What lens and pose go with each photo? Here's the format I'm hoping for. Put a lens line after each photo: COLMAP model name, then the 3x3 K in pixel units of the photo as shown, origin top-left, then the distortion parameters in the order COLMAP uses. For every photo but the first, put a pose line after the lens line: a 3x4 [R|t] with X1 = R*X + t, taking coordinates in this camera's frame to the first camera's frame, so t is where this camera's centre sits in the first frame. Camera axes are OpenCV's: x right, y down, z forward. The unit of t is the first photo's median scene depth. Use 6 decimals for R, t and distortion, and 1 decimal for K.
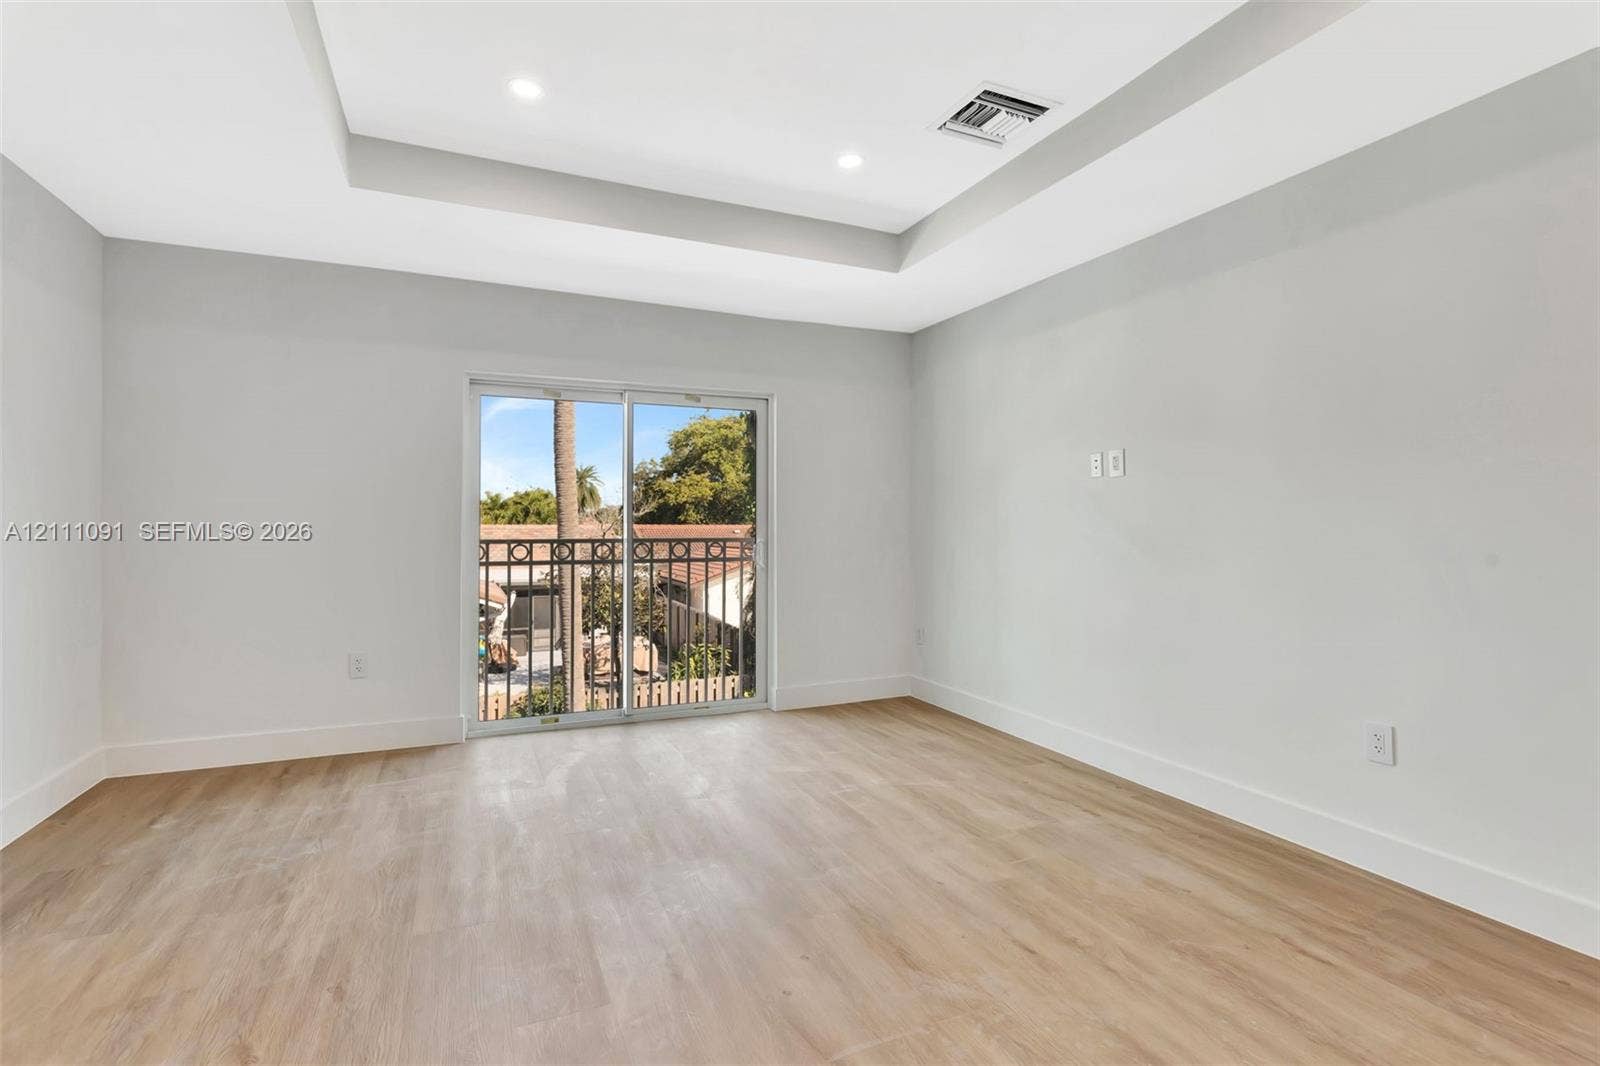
lens RADIAL K [[765.5, 0, 790.7], [0, 765.5, 524.3], [0, 0, 1]] dist [0.004286, -0.000670]
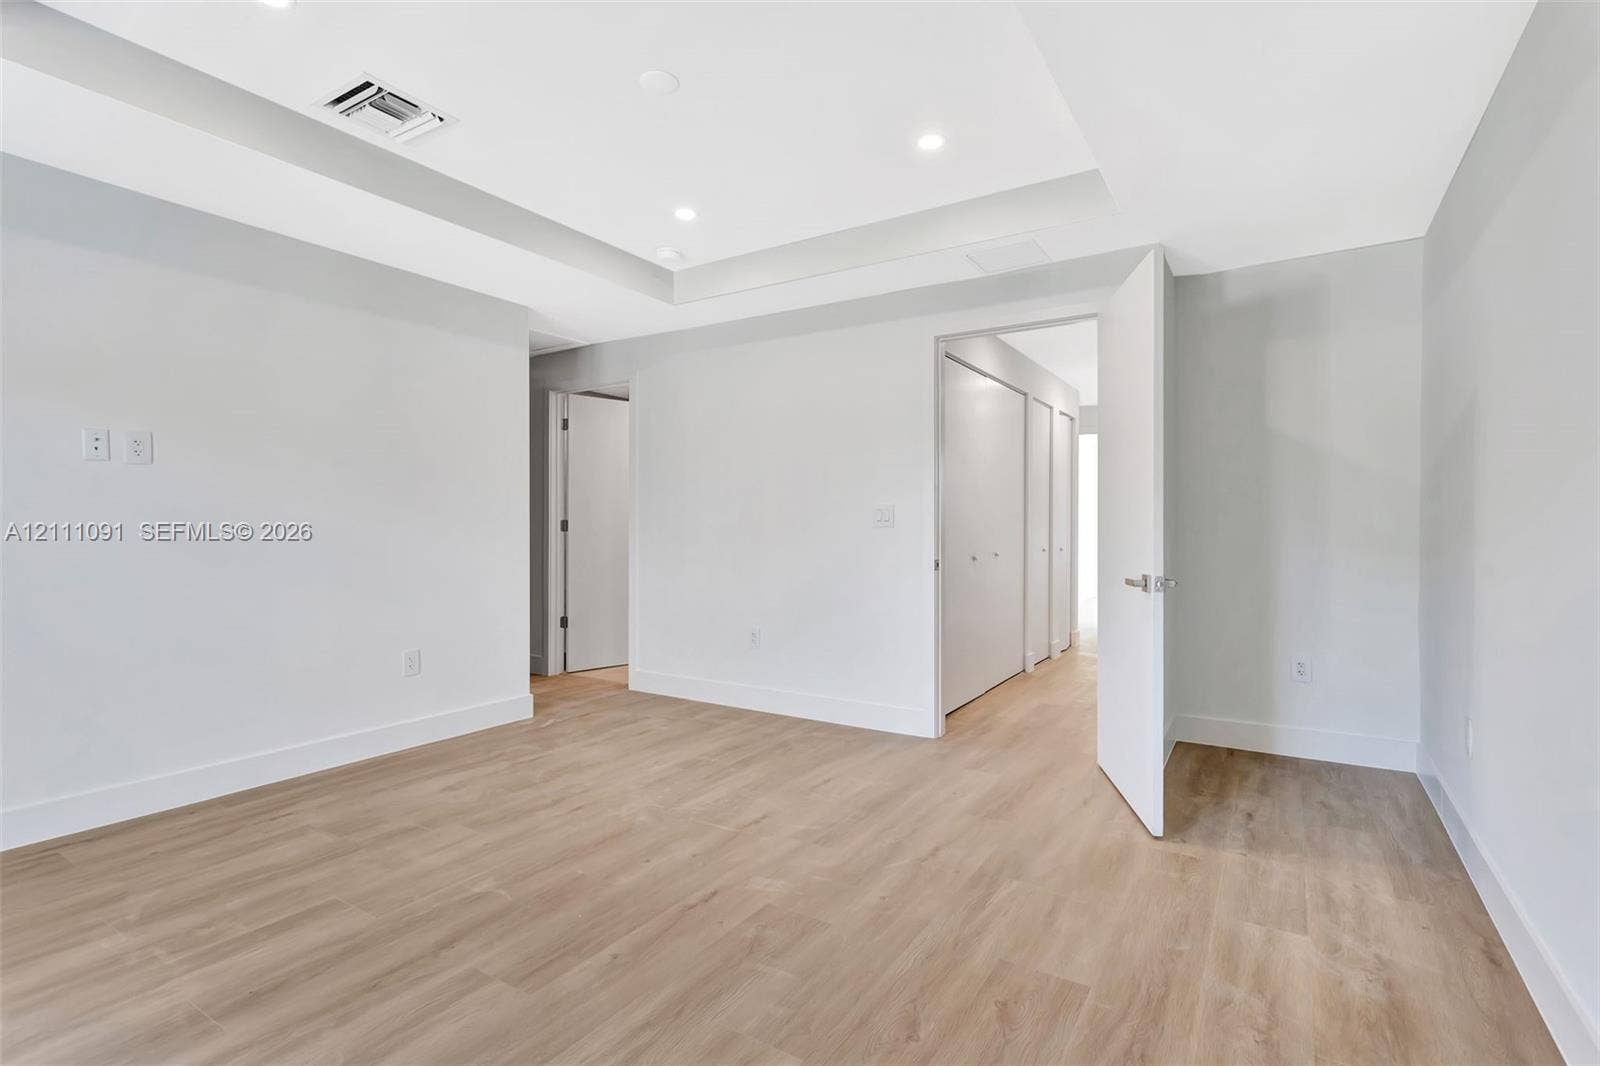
lens RADIAL K [[765.5, 0, 795.4], [0, 765.5, 528.9], [0, 0, 1]] dist [0.004286, -0.000670]
pose [[-0.557639, -0.005778, 0.830063, -0.561513], [-0.002938, 0.999983, 0.004987, 0.002707], [-0.830078, 0.000343, -0.557647, 0.720080]]
